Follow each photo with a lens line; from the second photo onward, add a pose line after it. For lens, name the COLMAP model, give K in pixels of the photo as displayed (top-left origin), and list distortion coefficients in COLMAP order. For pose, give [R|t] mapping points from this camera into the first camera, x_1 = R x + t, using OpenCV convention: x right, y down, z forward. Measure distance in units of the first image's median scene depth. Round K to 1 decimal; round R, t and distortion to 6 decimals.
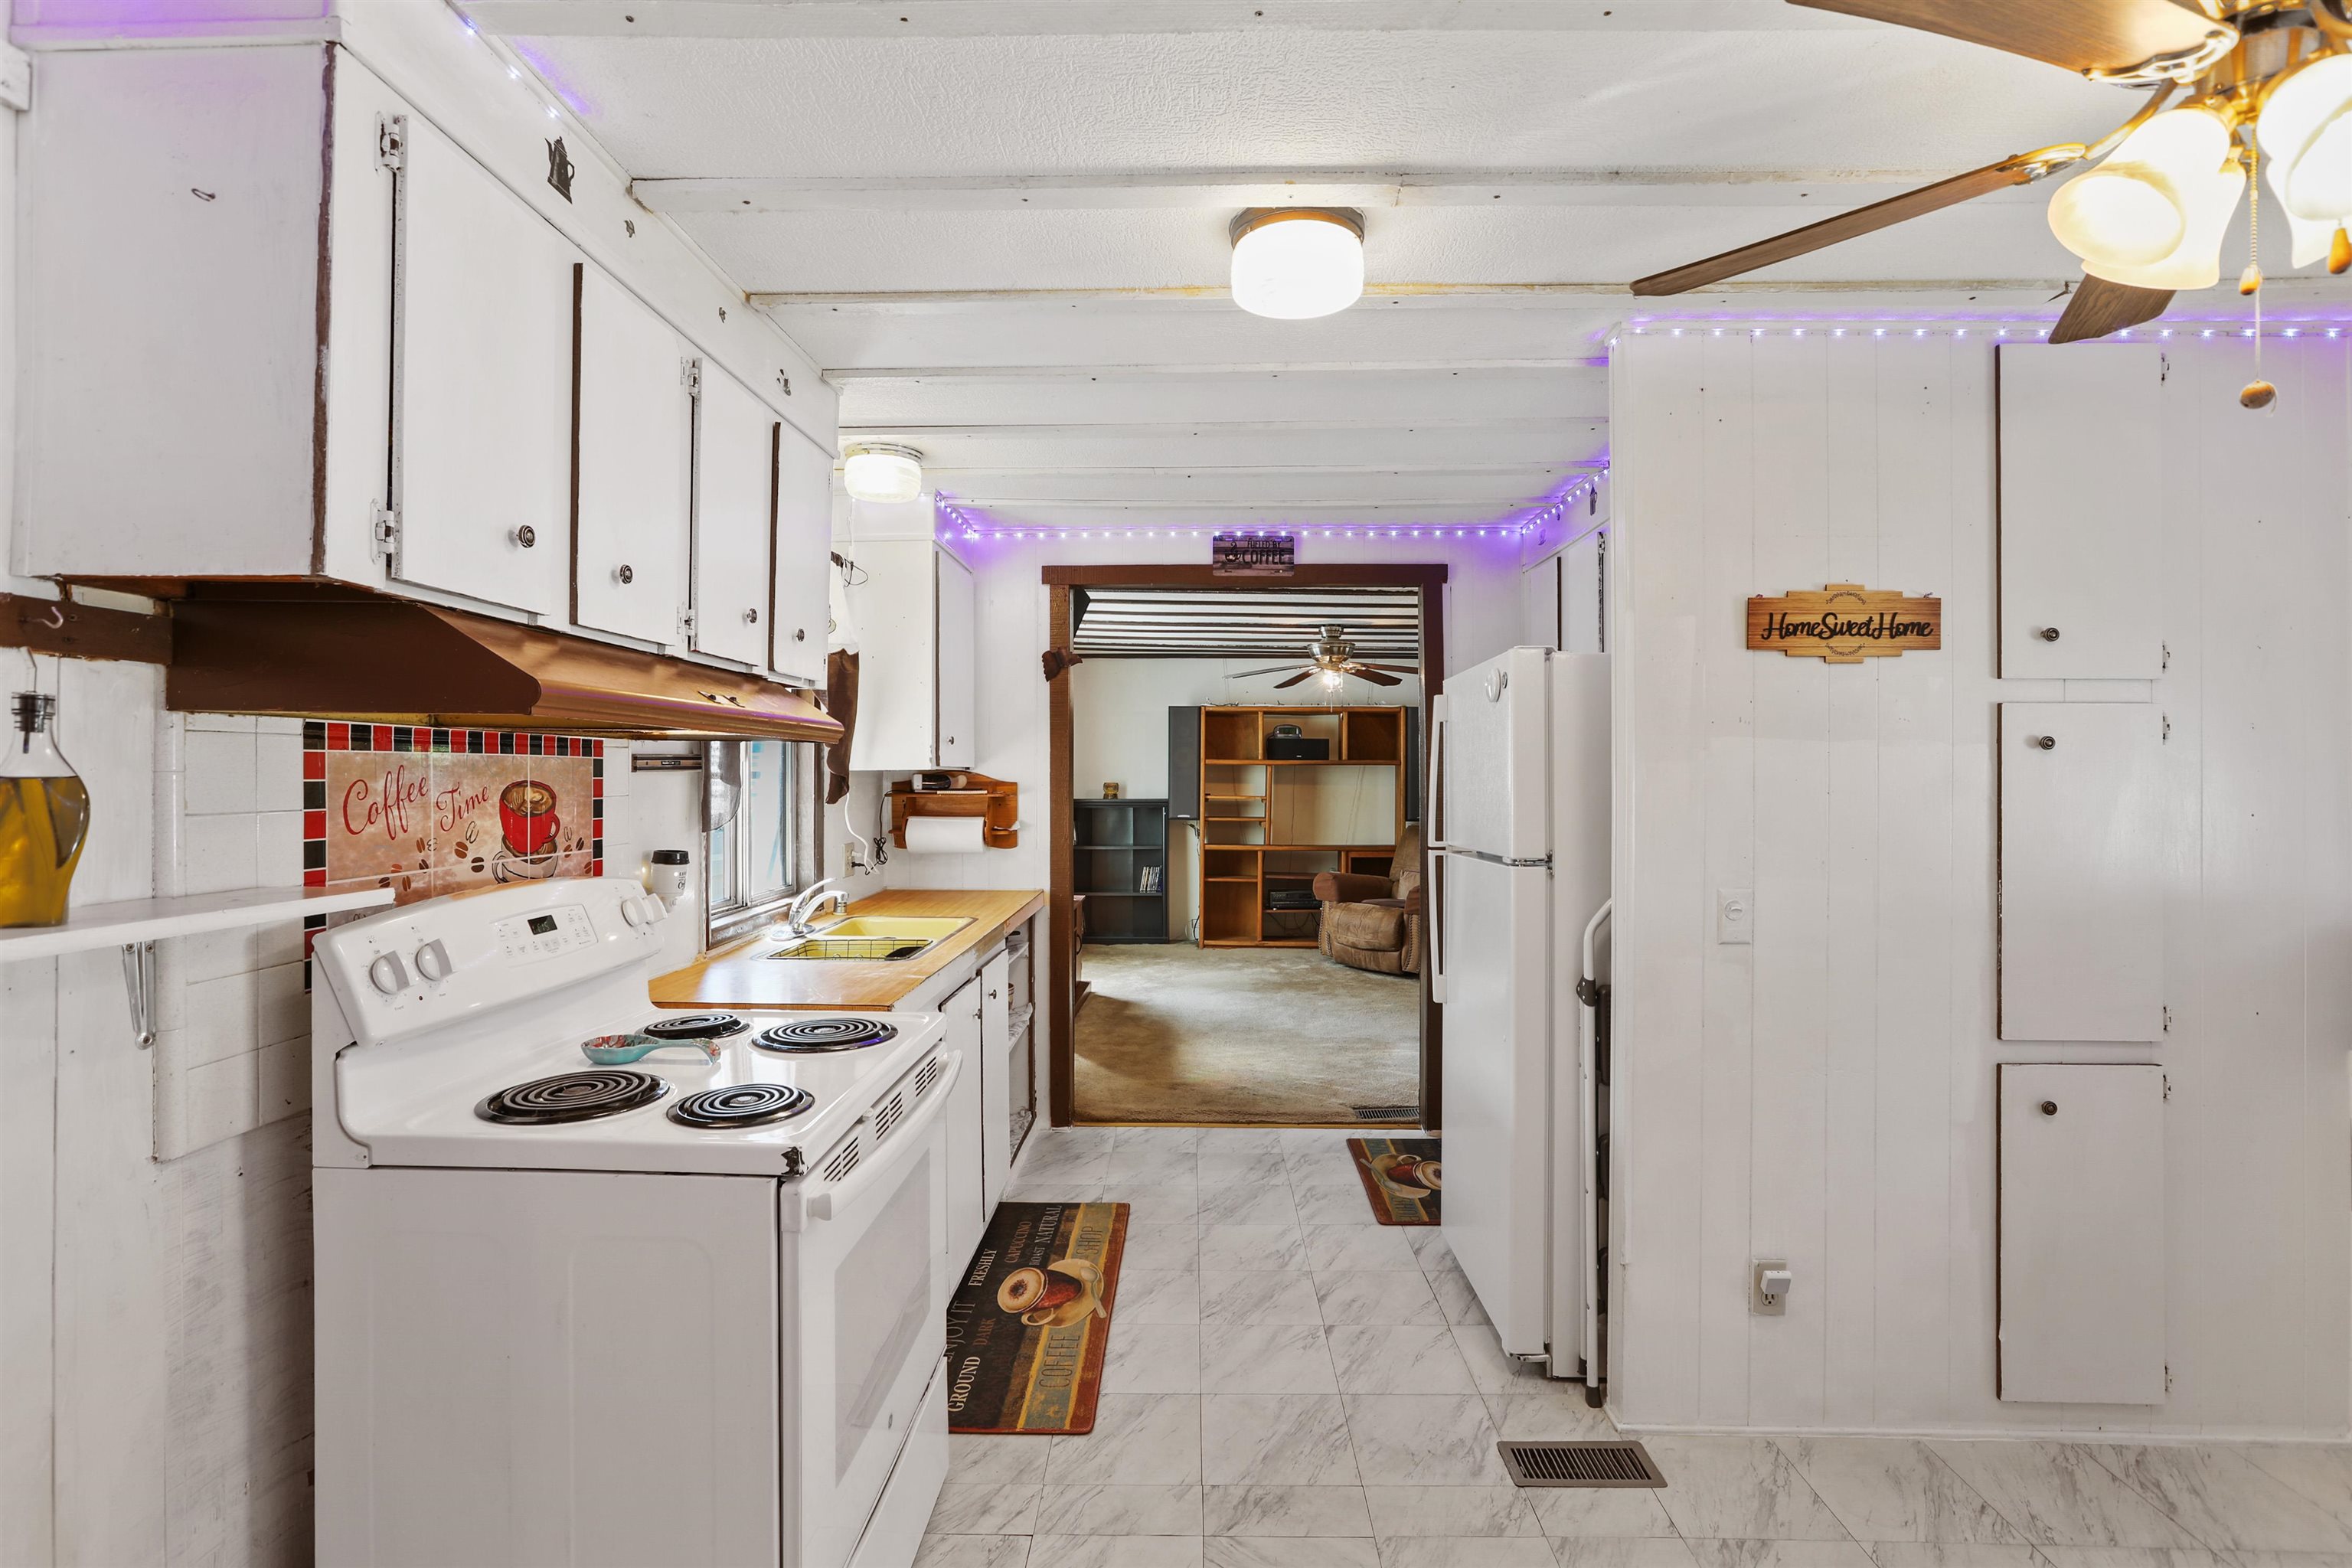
lens RADIAL K [[1114.5, 0, 1170.6], [0, 1114.5, 776.9], [0, 0, 1]] dist [0.000098, 0.000893]
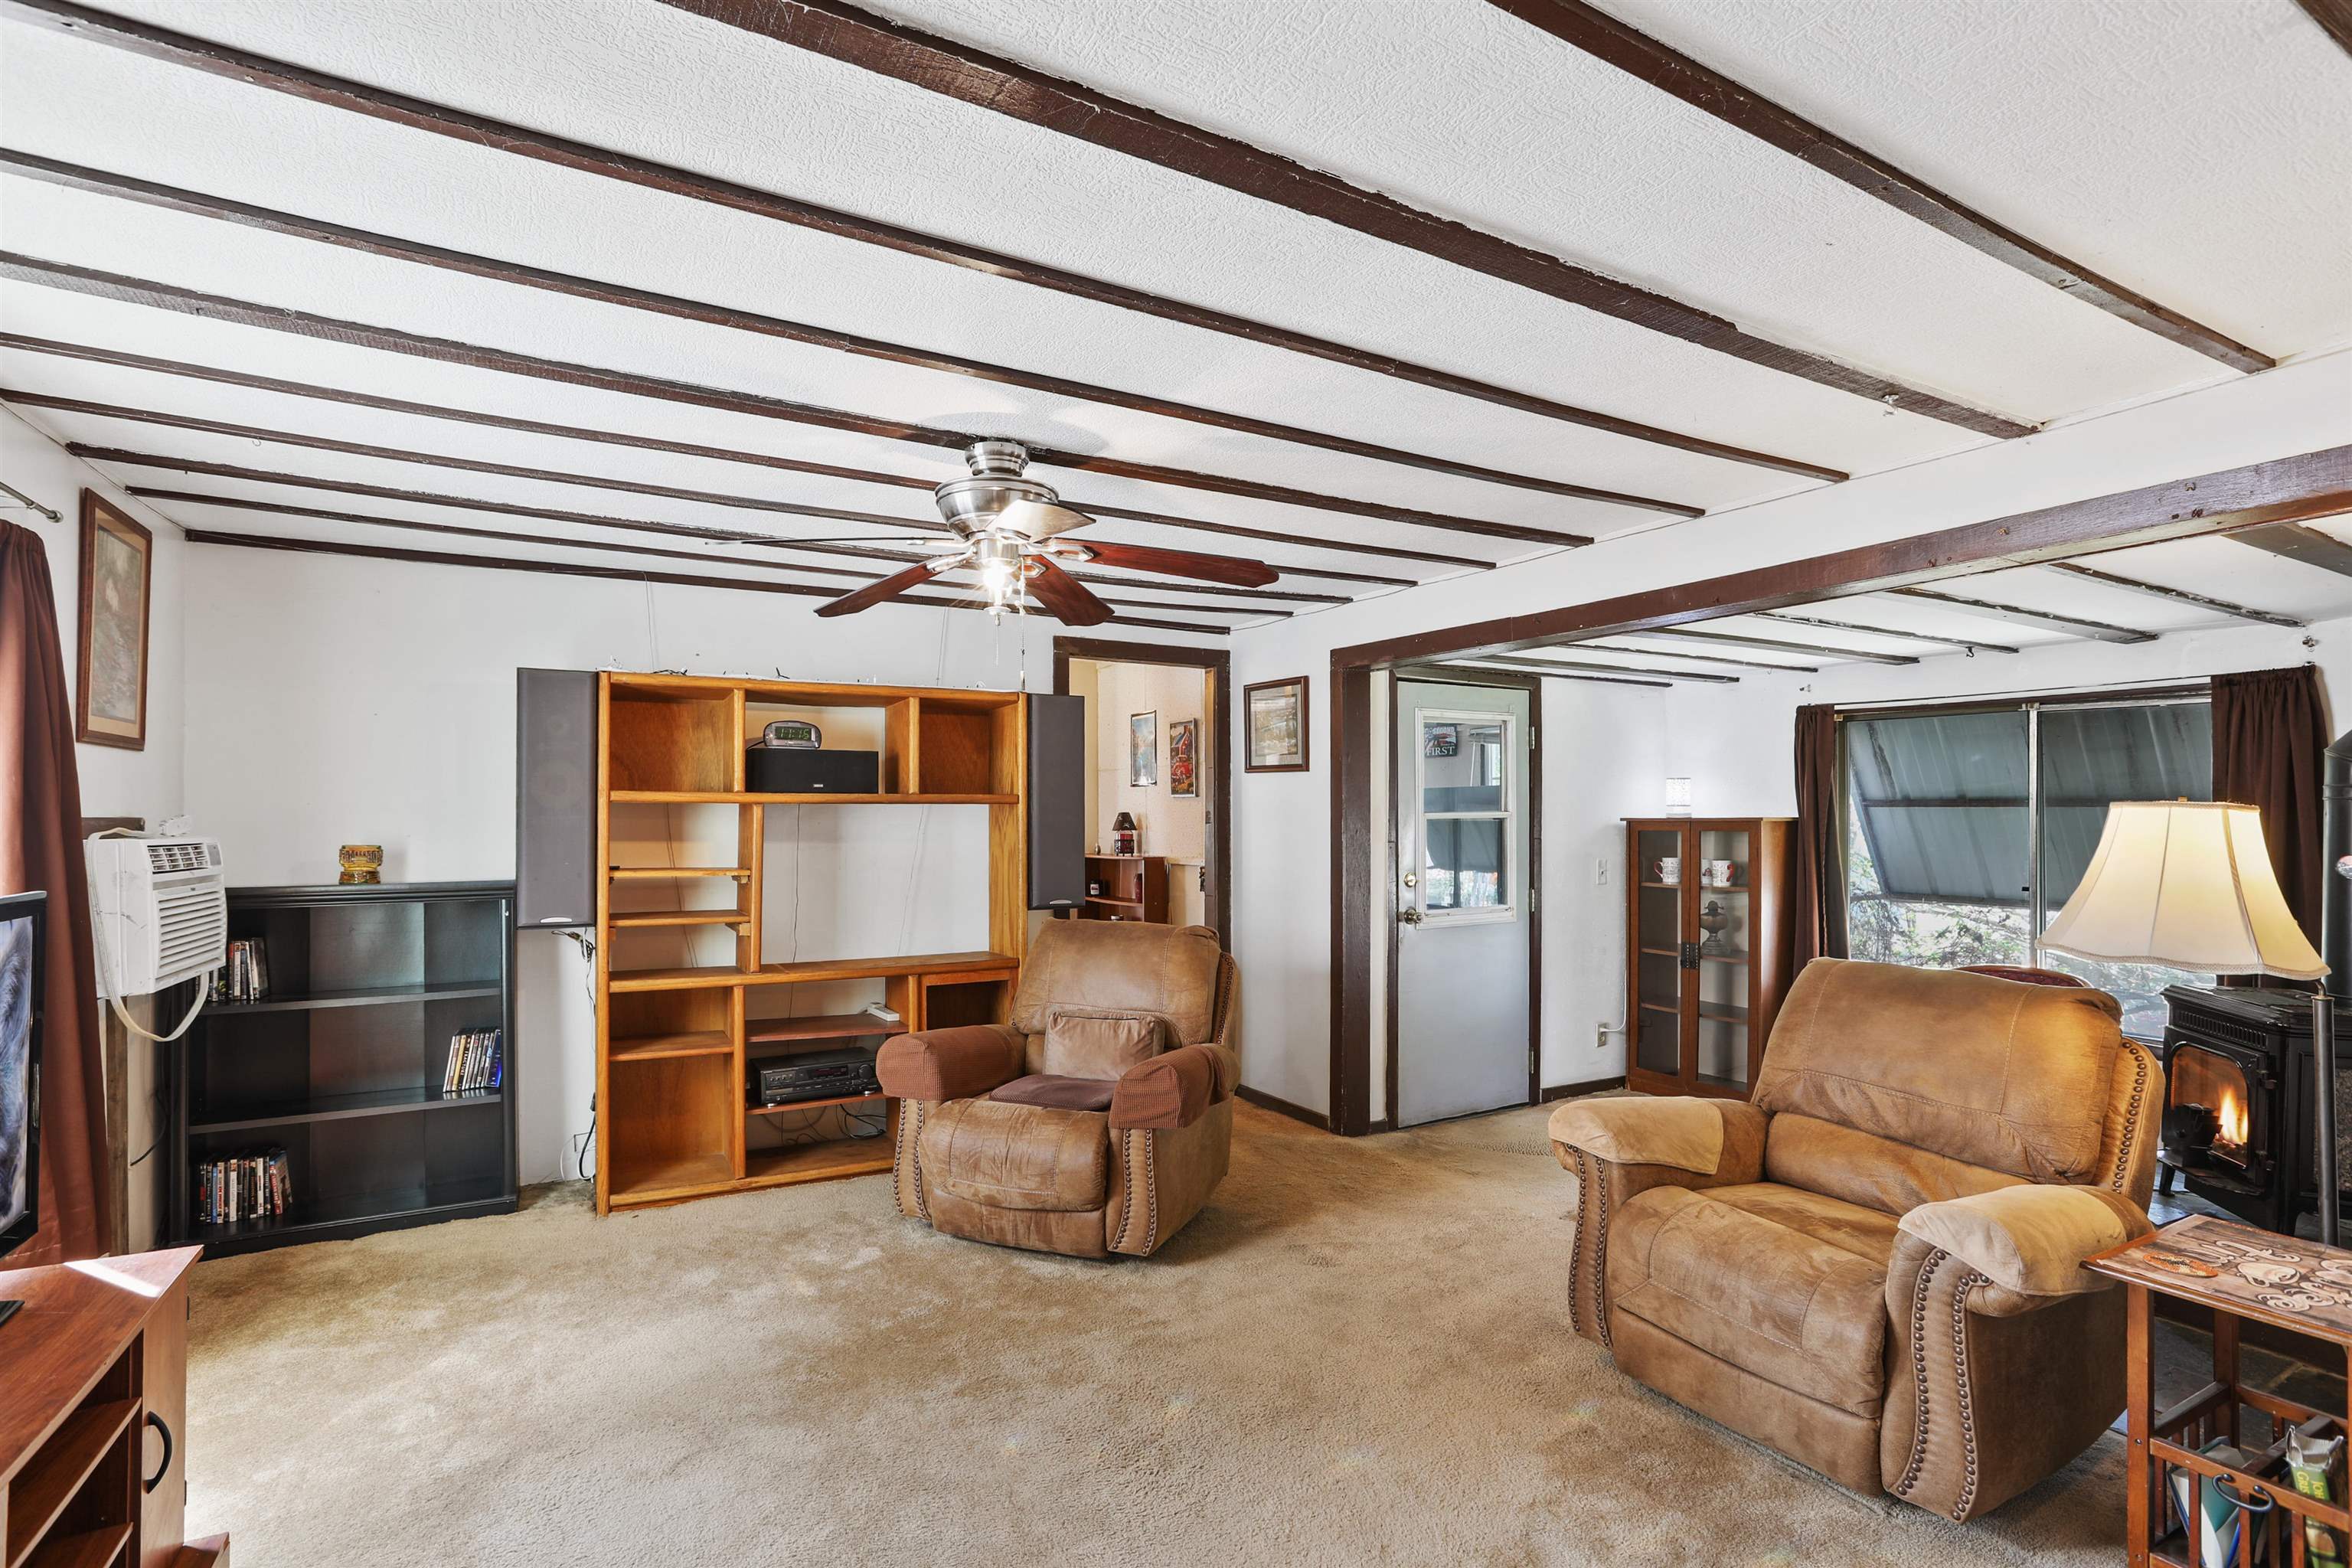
lens RADIAL K [[1129.0, 0, 1177.0], [0, 1129.0, 810.2], [0, 0, 1]] dist [-0.052539, 0.023169]
pose [[0.856602, -0.000293, 0.515977, -0.011072], [0.004121, 0.999972, -0.006274, -0.009096], [-0.515961, 0.007501, 0.856579, 1.112673]]
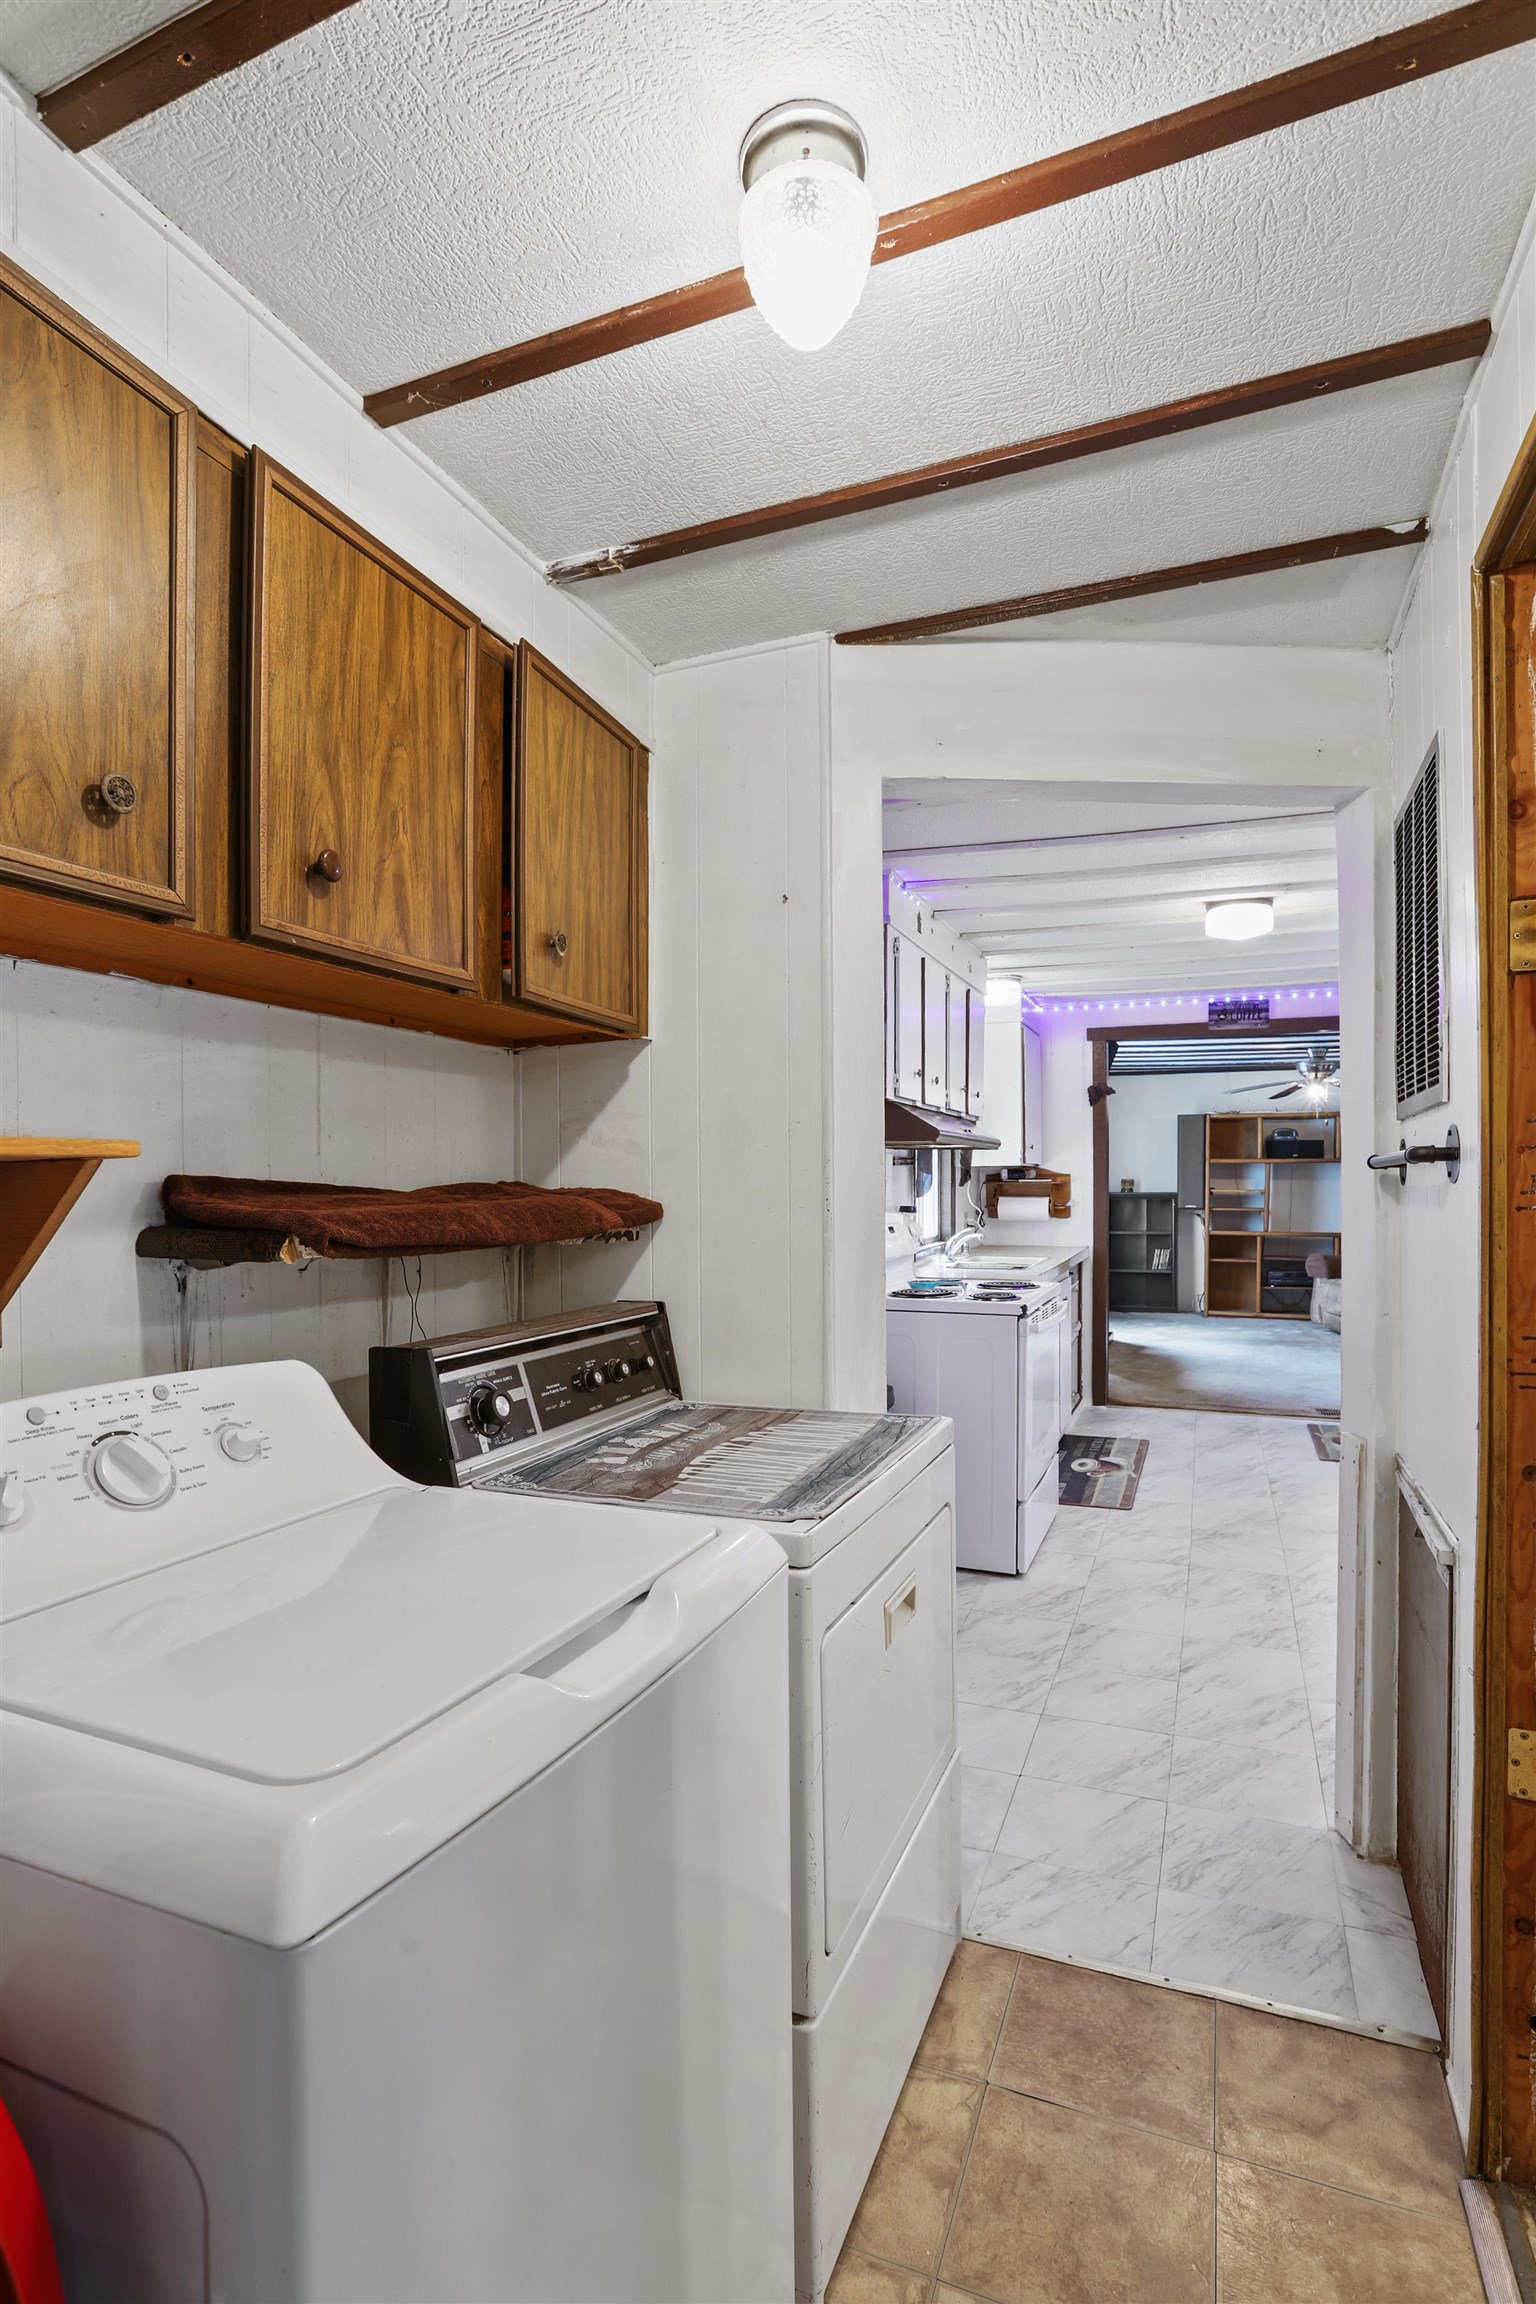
lens RADIAL K [[1108.7, 0, 738.5], [0, 1108.7, 1192.1], [0, 0, 1]] dist [-0.090581, 0.050568]
pose [[0.927155, 0.000223, -0.374678, 0.002822], [0.003772, 0.999944, 0.009928, 0.014426], [0.374660, -0.010618, 0.927102, -0.606622]]
